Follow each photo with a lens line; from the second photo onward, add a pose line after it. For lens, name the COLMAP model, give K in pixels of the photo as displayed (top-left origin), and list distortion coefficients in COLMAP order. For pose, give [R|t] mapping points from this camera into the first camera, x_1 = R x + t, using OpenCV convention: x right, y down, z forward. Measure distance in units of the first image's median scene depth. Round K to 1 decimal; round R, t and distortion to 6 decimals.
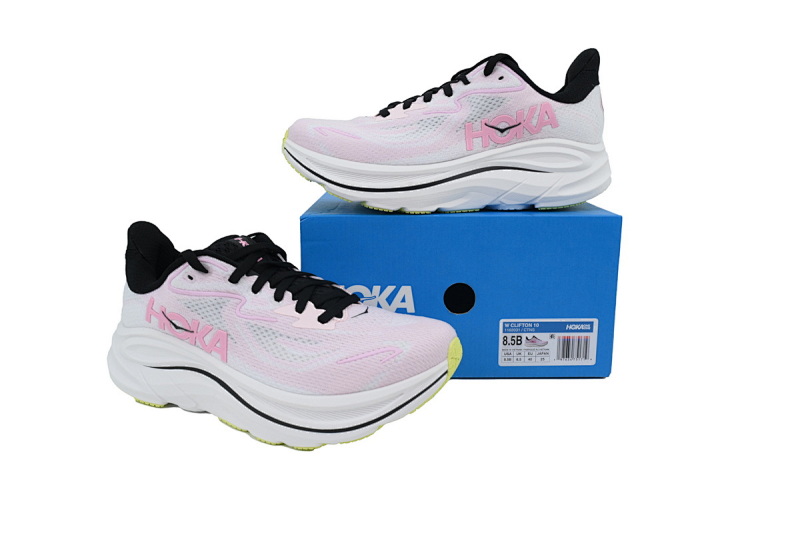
lens RADIAL K [[587.9, 0, 398.8], [0, 587.9, 271.6], [0, 0, 1]] dist [0.030413, 0.001426]
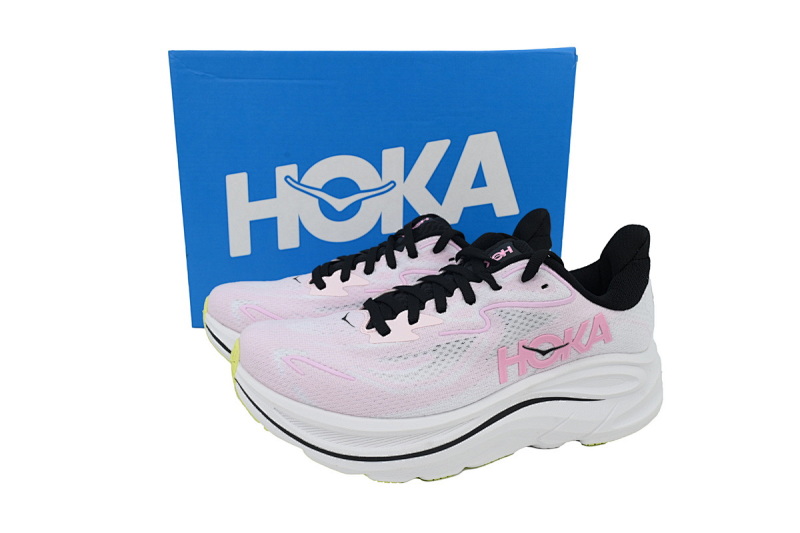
lens RADIAL K [[587.9, 0, 400.9], [0, 587.9, 268.9], [0, 0, 1]] dist [0.030413, 0.001426]
pose [[0.983344, -0.021225, 0.180511, -0.132375], [0.017641, 0.999615, 0.021438, -0.365608], [-0.180896, -0.017897, 0.983339, 0.312308]]
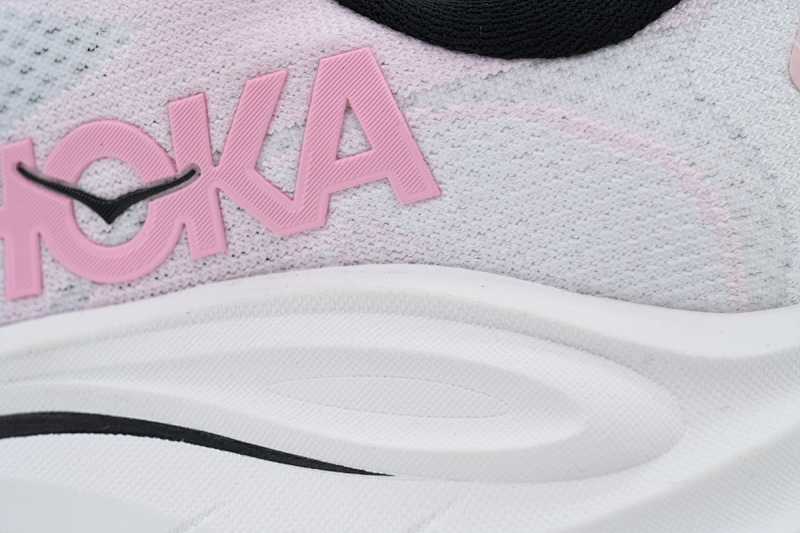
lens RADIAL K [[2334.3, 0, 400.8], [0, 2334.3, 266.9], [0, 0, 1]] dist [0.097251, 0.000000]
pose [[0.902242, 0.042386, -0.429142, 0.545495], [-0.119994, 0.980531, -0.155434, -0.128789], [0.414199, 0.191734, 0.889762, 0.441030]]
